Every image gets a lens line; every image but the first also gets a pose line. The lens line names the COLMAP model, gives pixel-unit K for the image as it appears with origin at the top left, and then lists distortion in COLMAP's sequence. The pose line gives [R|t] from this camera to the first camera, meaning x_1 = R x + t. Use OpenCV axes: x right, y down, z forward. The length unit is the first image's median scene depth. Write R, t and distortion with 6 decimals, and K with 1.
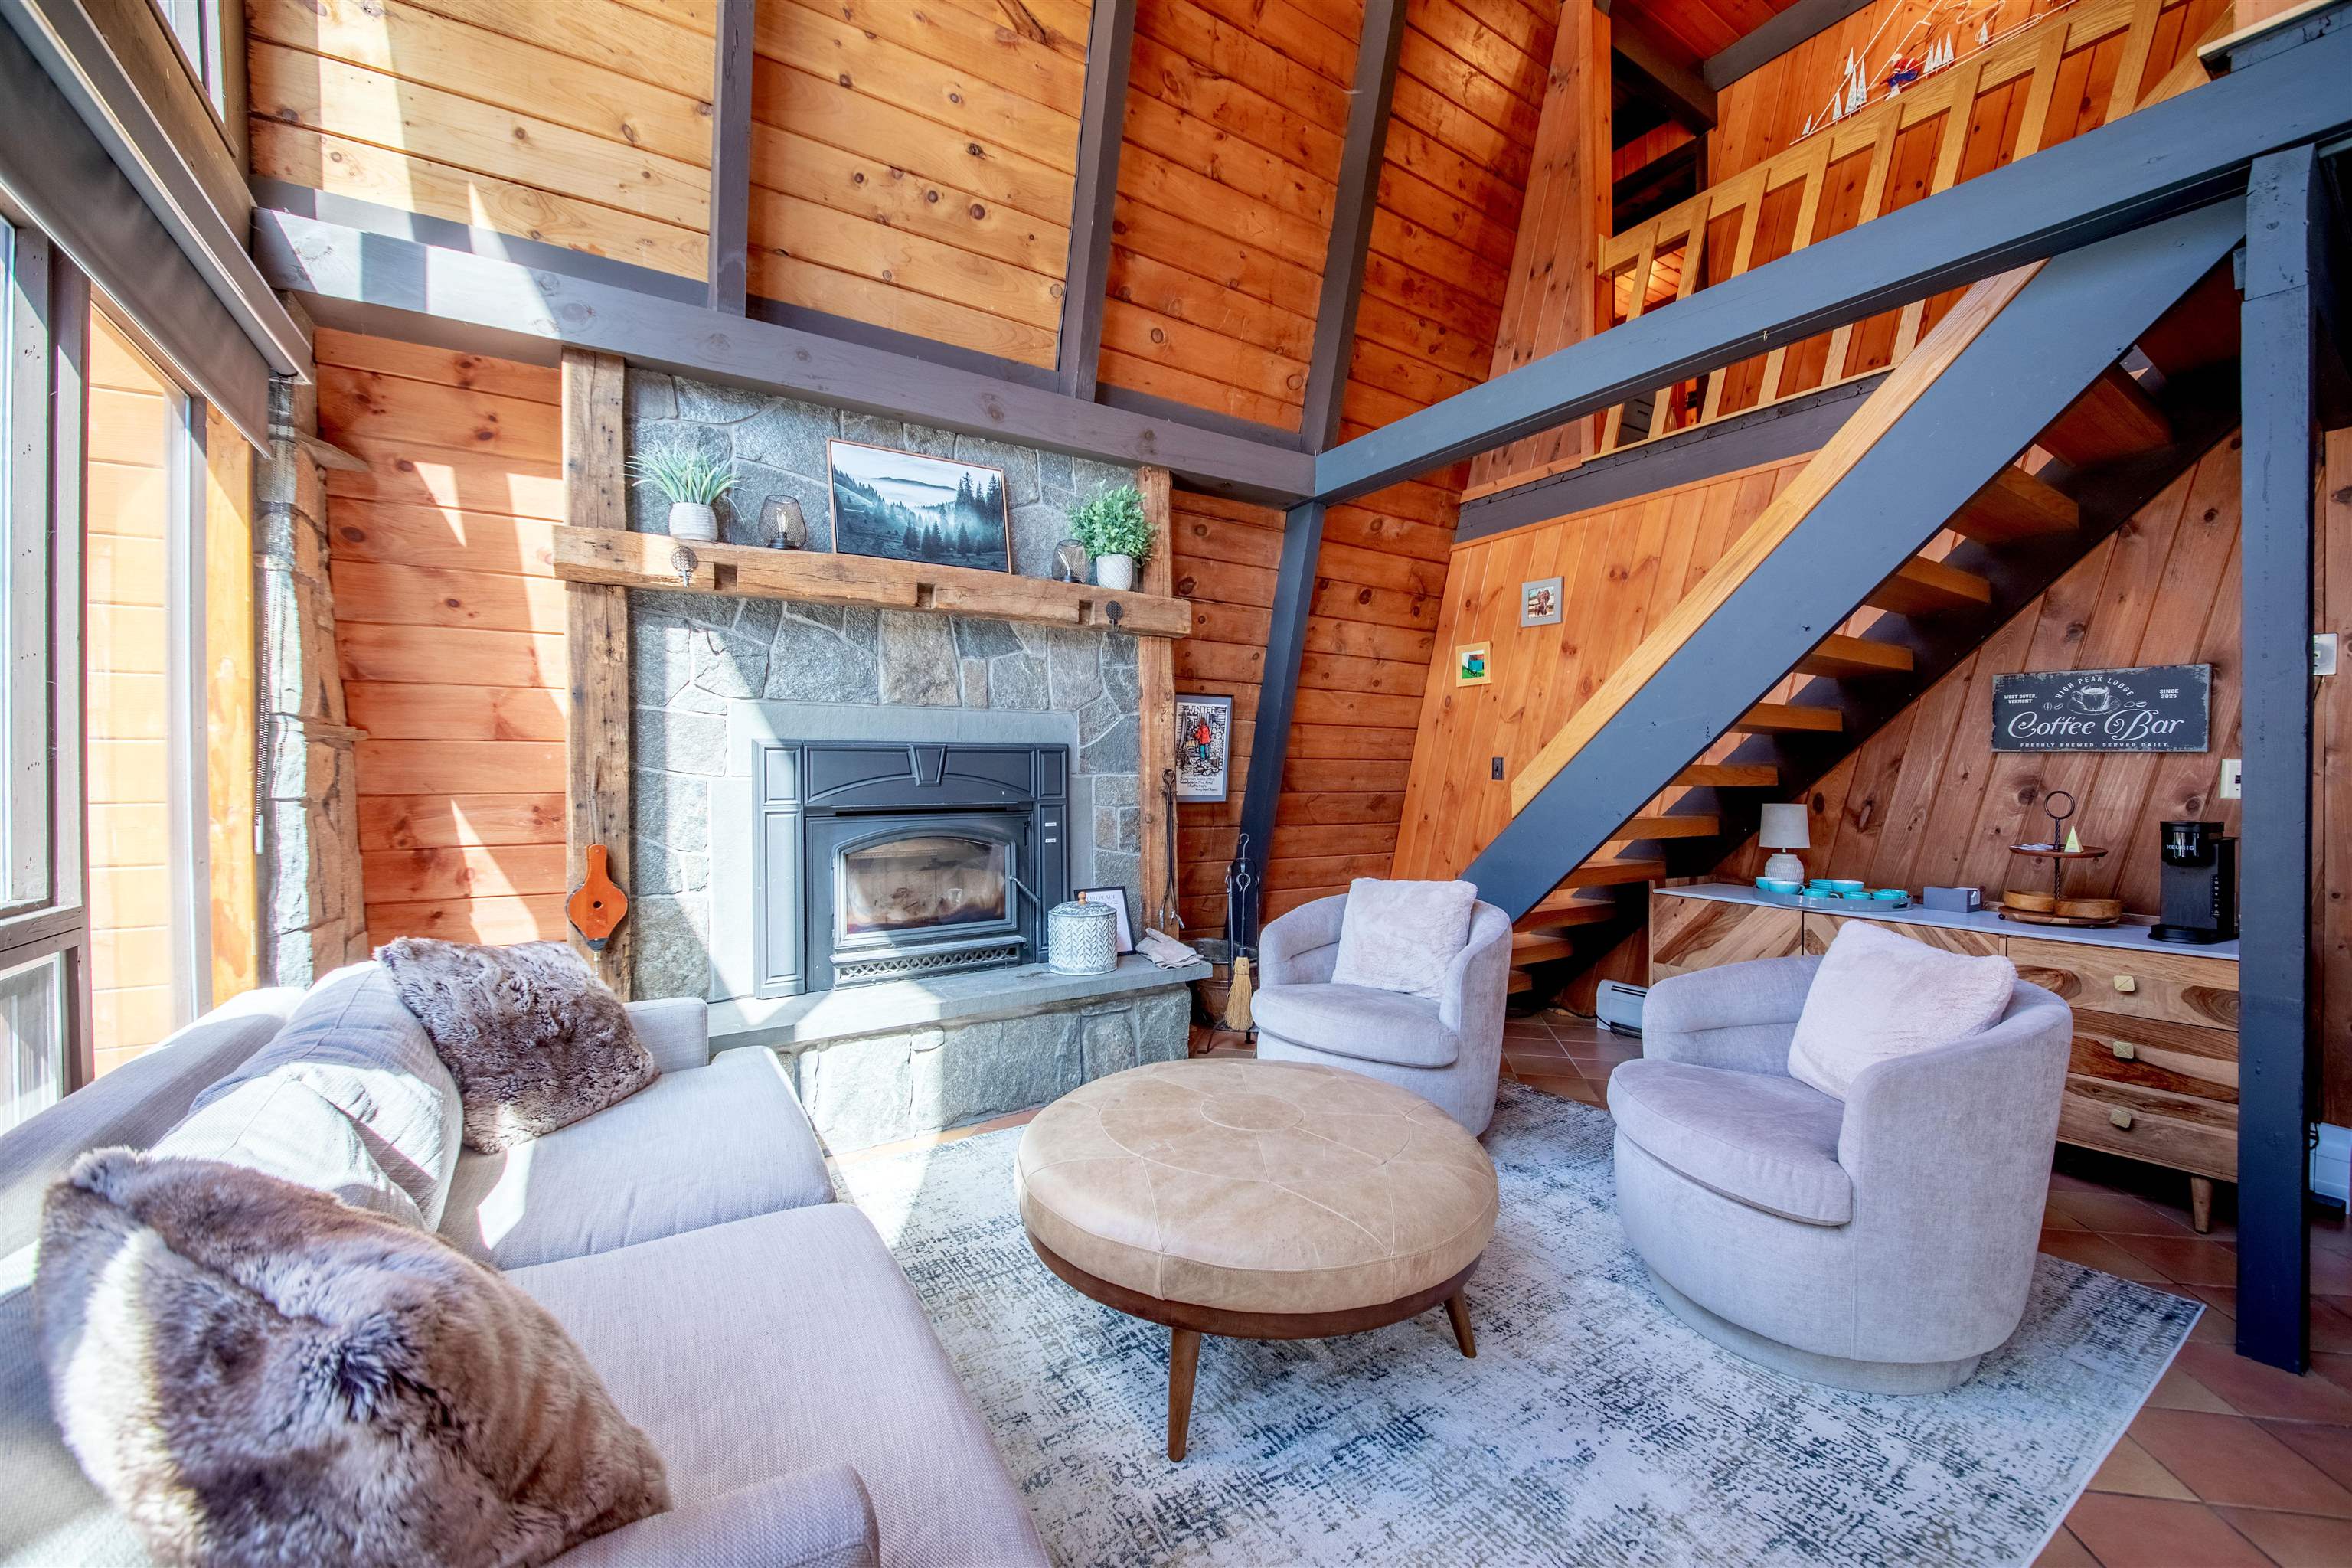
lens RADIAL K [[918.2, 0, 1163.7], [0, 918.2, 790.5], [0, 0, 1]] dist [-0.006439, -0.007546]
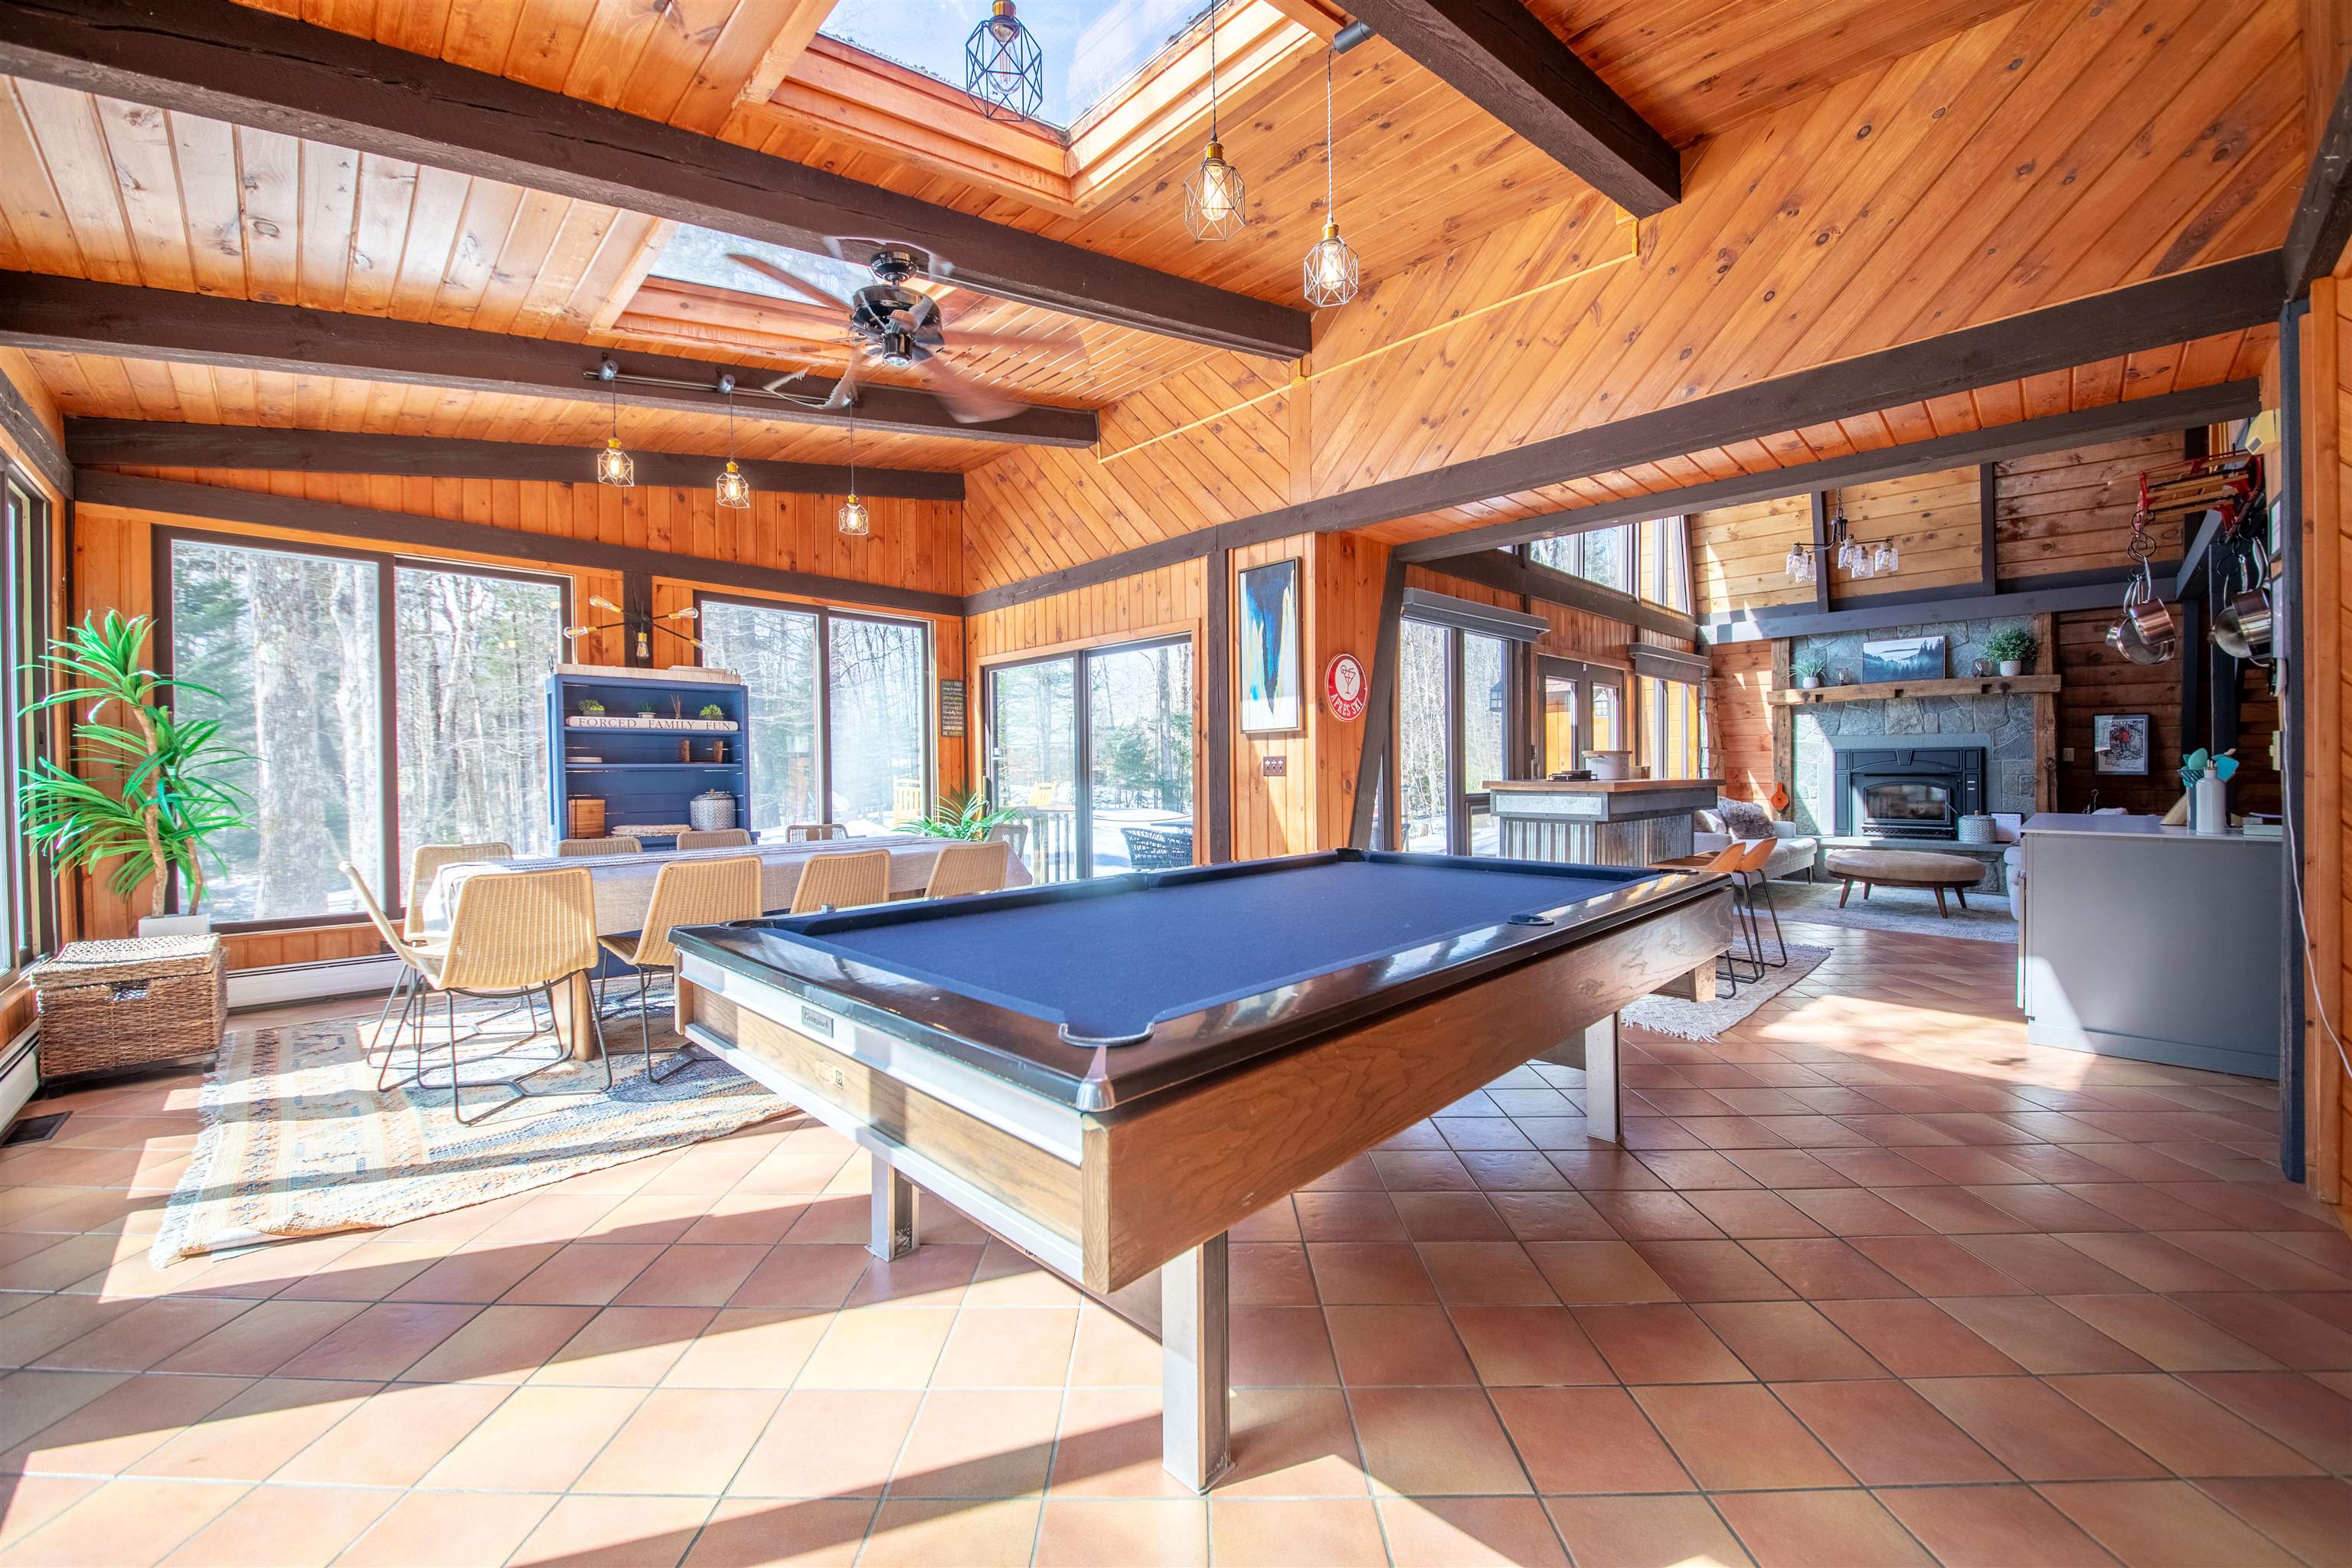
lens RADIAL K [[918.2, 0, 1188.1], [0, 918.2, 778.2], [0, 0, 1]] dist [-0.006439, -0.007546]
pose [[0.204215, 0.011644, -0.978857, 1.945641], [-0.007742, 0.999917, 0.010280, 0.022535], [0.978895, 0.005479, 0.204289, -1.590759]]
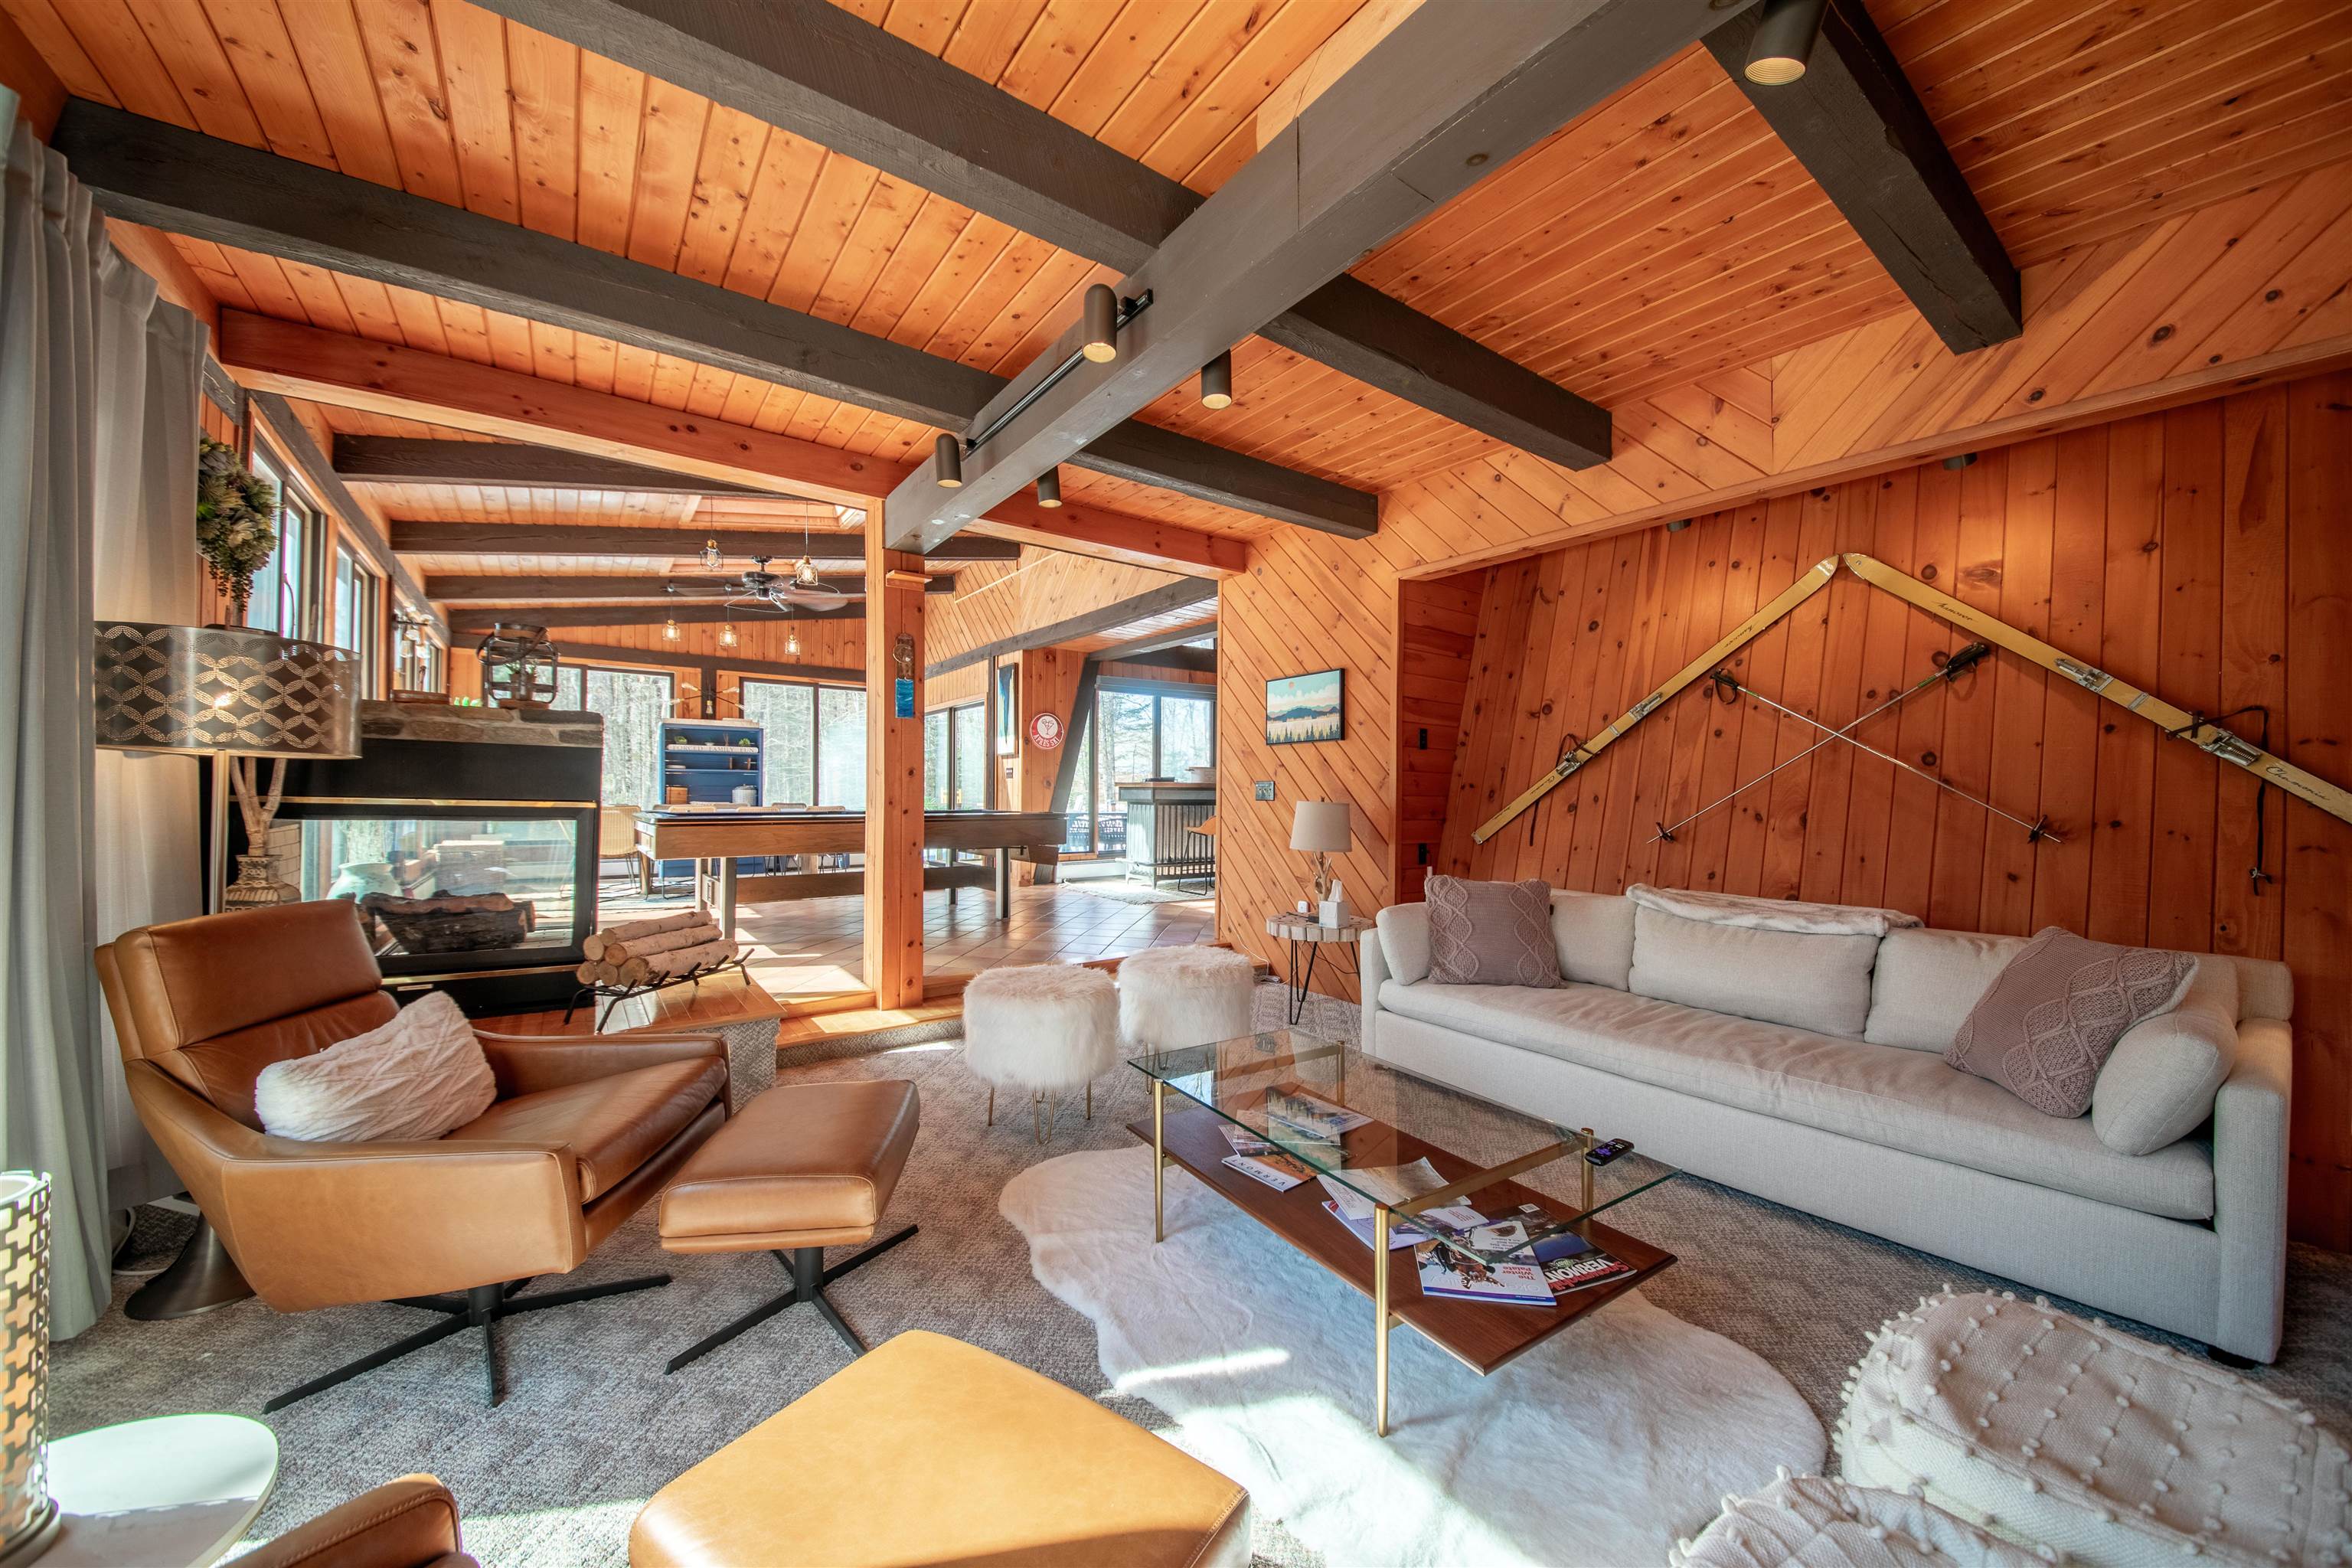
lens RADIAL K [[832.3, 0, 1176.4], [0, 832.3, 784.3], [0, 0, 1]] dist [-0.004764, -0.004374]
pose [[0.067650, -0.005814, -0.997692, 3.221369], [-0.020187, 0.999770, -0.007195, 0.064140], [0.997505, 0.020628, 0.067518, -0.707328]]
